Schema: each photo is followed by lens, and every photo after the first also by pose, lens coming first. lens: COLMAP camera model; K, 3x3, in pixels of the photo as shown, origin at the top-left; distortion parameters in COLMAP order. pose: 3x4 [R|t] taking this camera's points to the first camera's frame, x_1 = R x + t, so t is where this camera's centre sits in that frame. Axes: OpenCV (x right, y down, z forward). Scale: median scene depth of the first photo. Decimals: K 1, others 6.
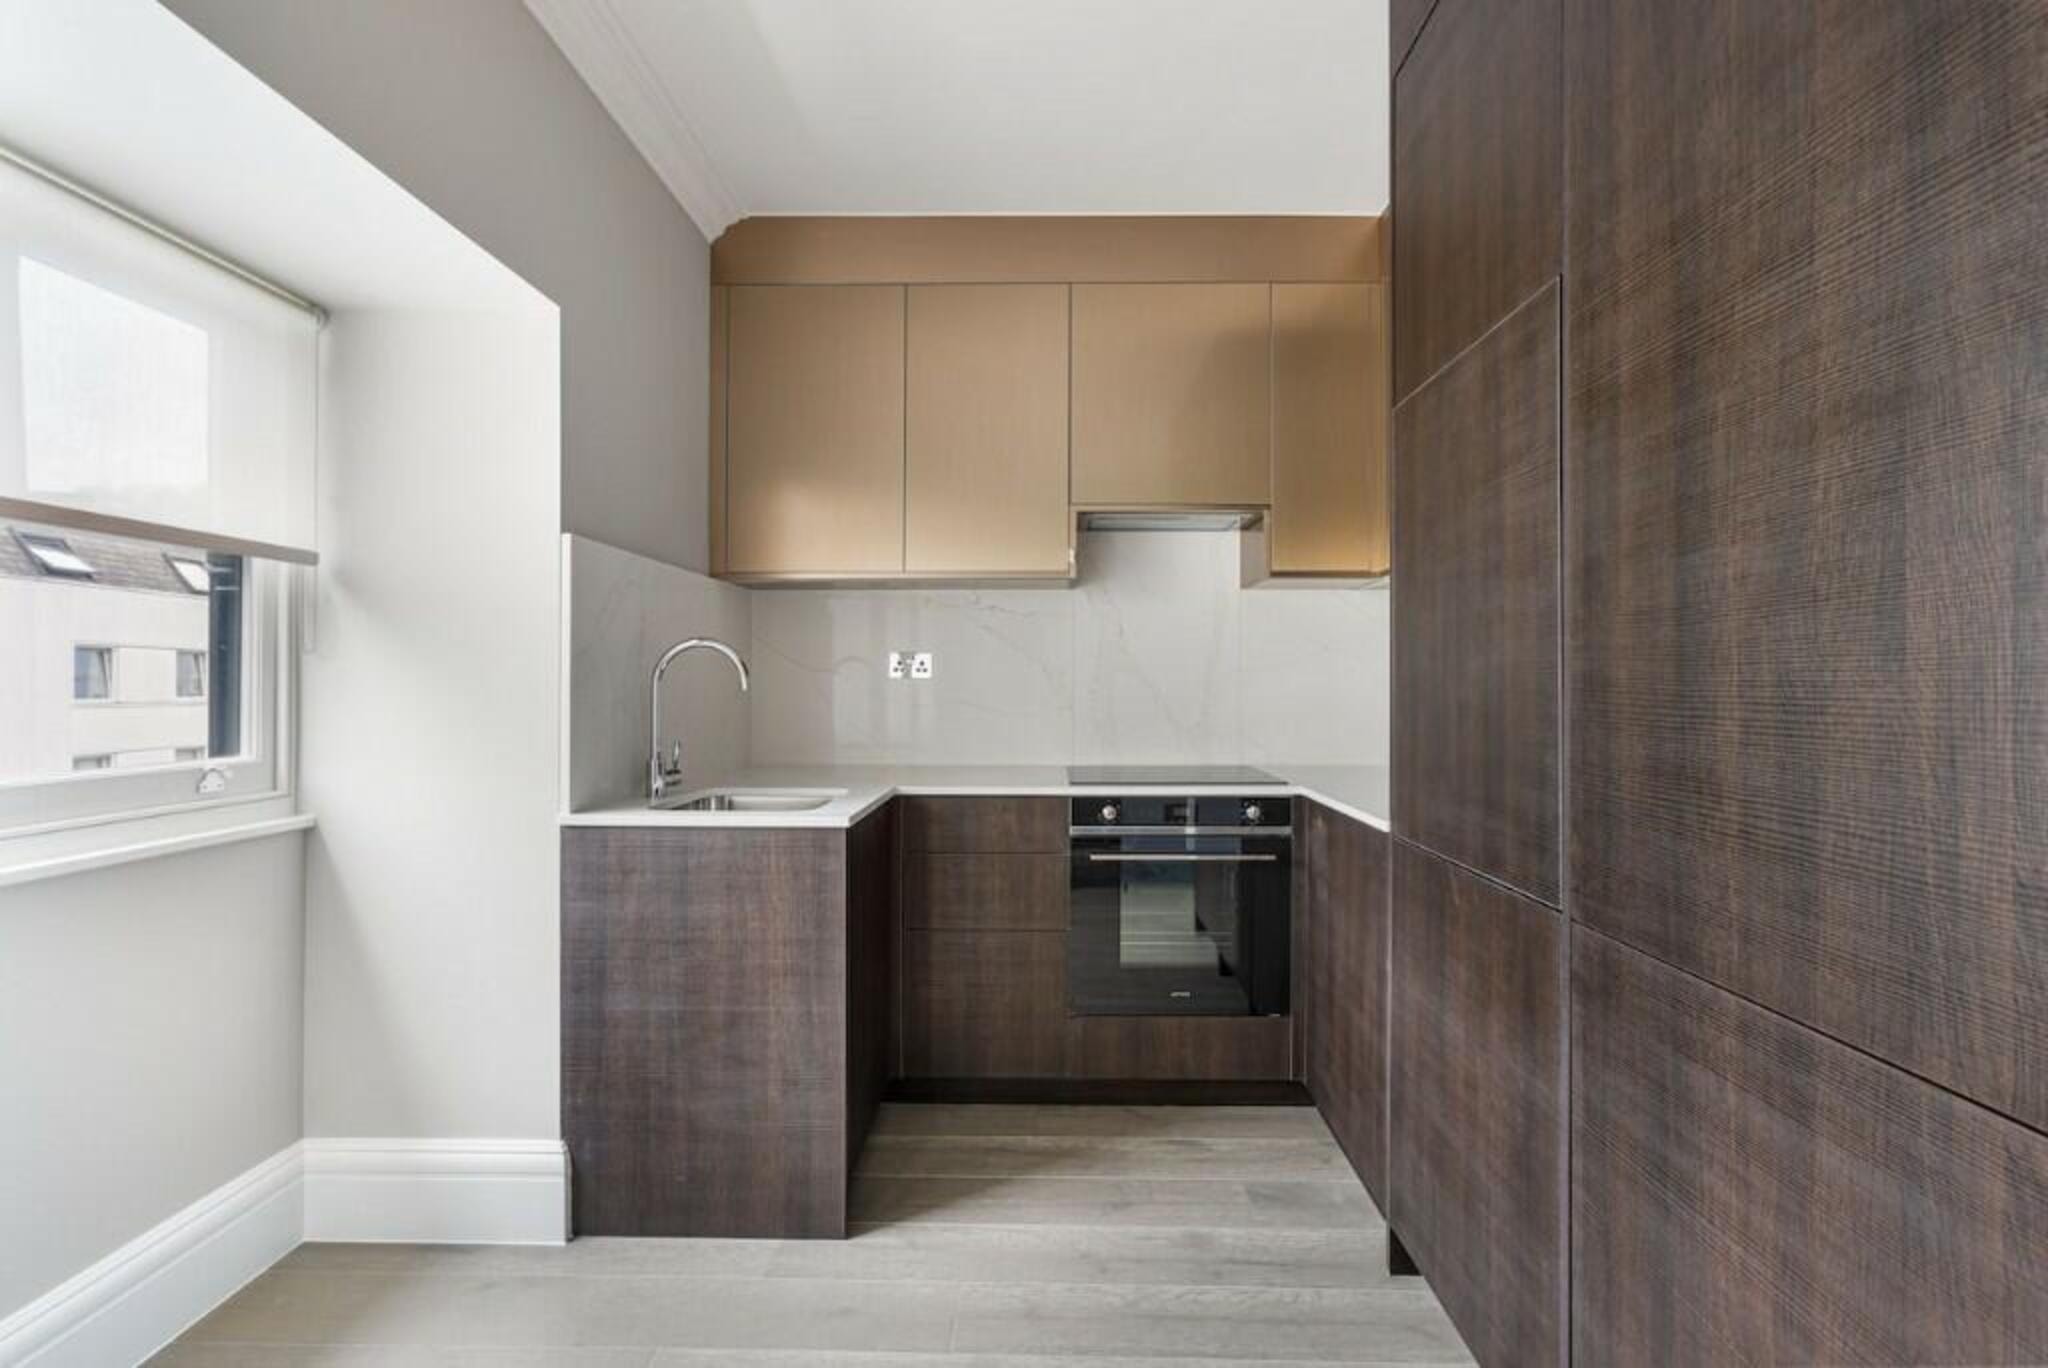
lens RADIAL K [[924.9, 0, 1039.5], [0, 924.9, 694.9], [0, 0, 1]] dist [-0.001775, -0.000287]
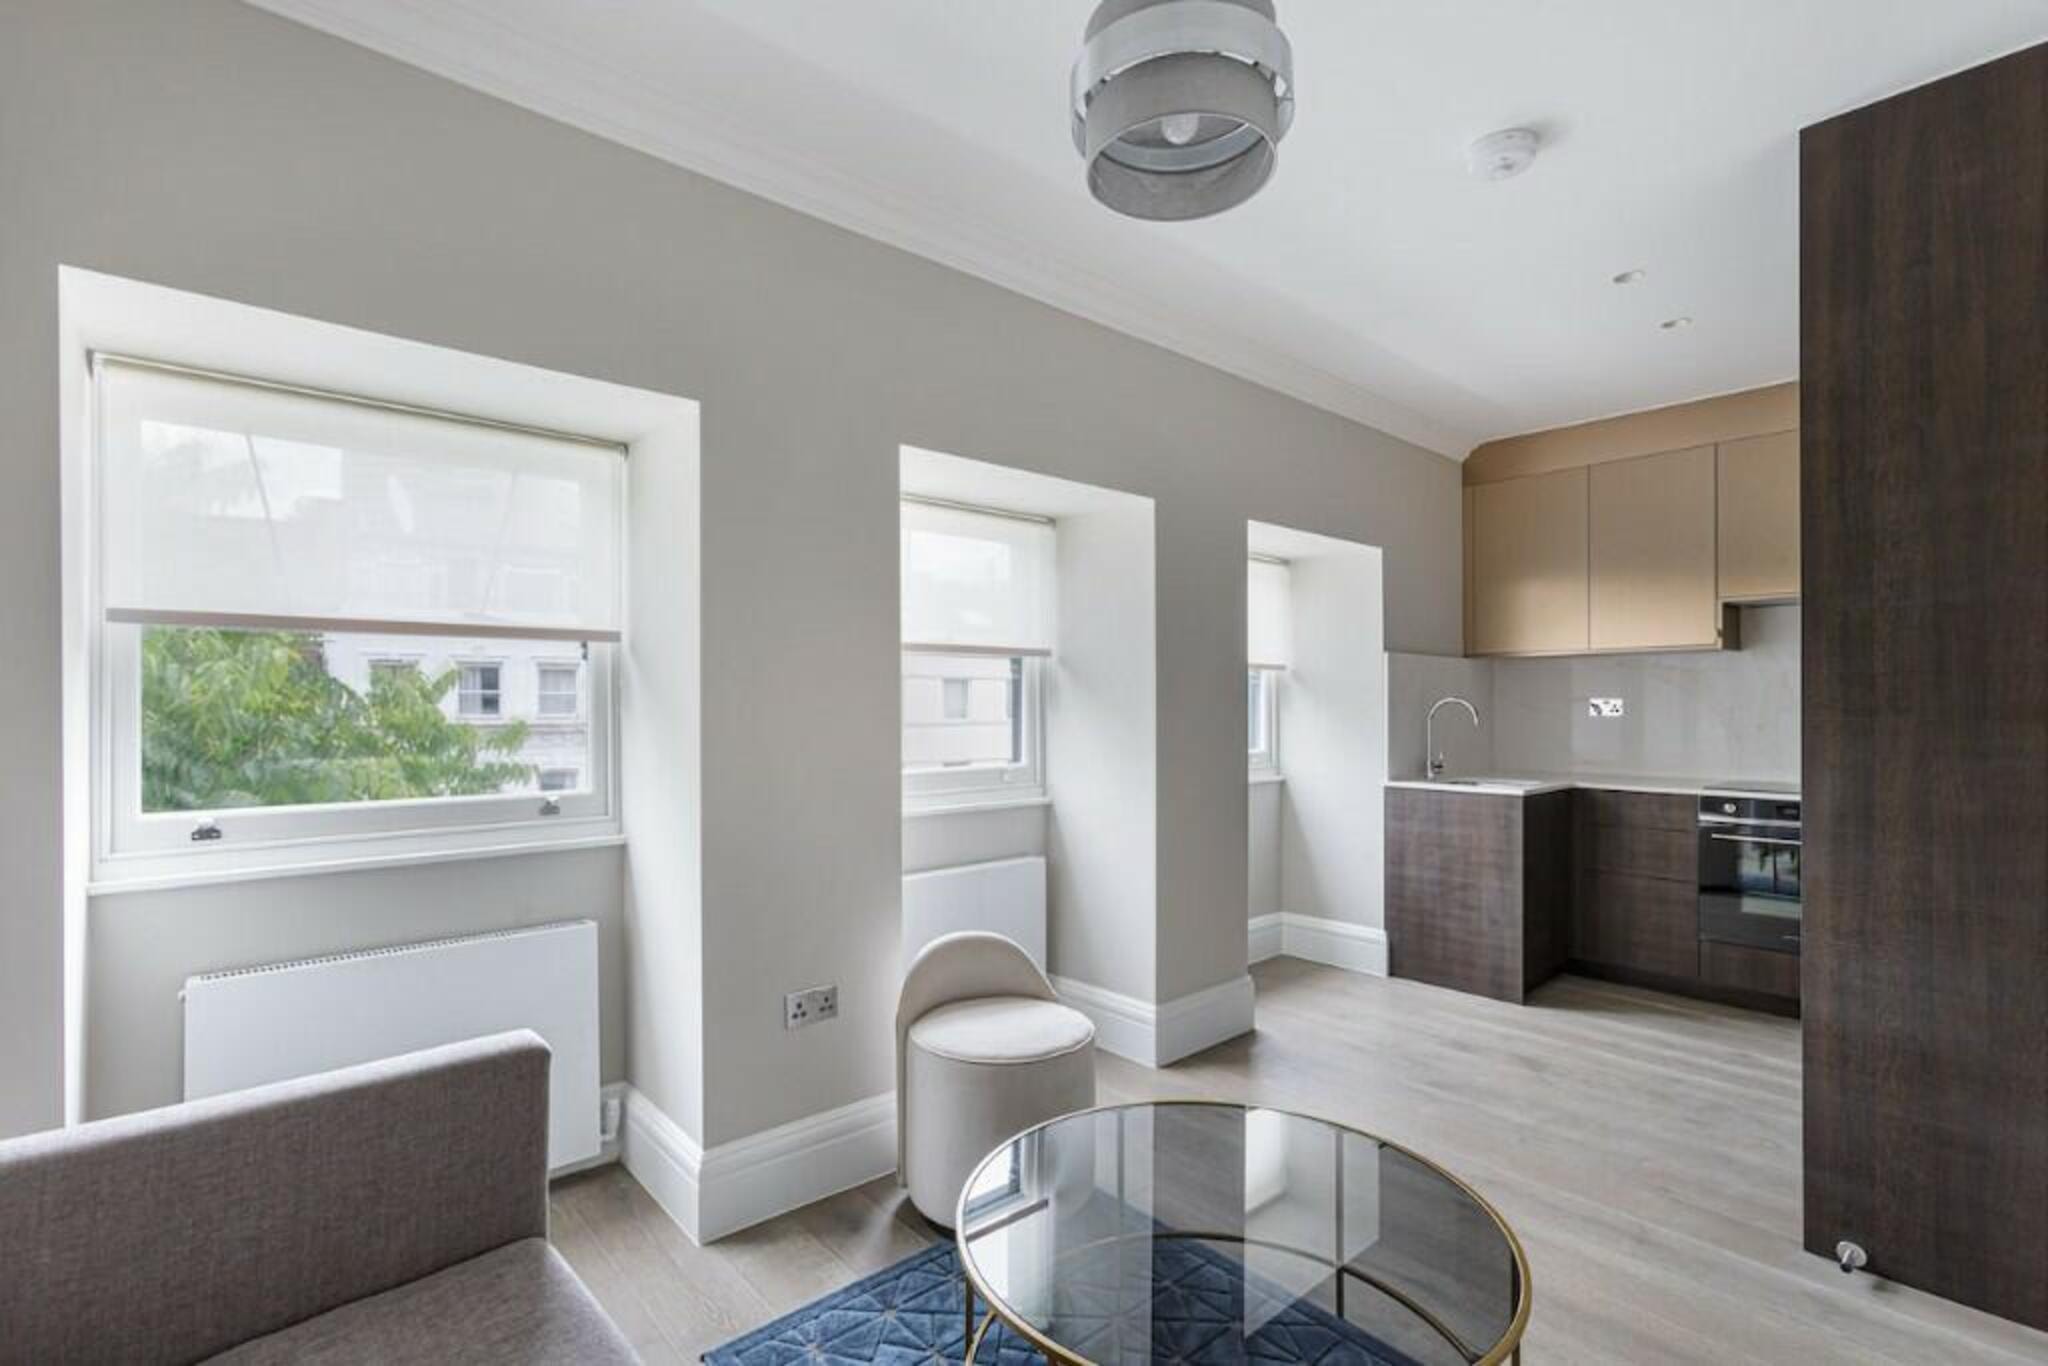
lens RADIAL K [[924.9, 0, 1039.5], [0, 924.9, 693.9], [0, 0, 1]] dist [-0.001775, -0.000287]
pose [[0.678826, -0.013764, -0.734170, 0.537647], [-0.005987, 0.999687, -0.024277, -0.018981], [0.734274, 0.020875, 0.678532, -1.087703]]
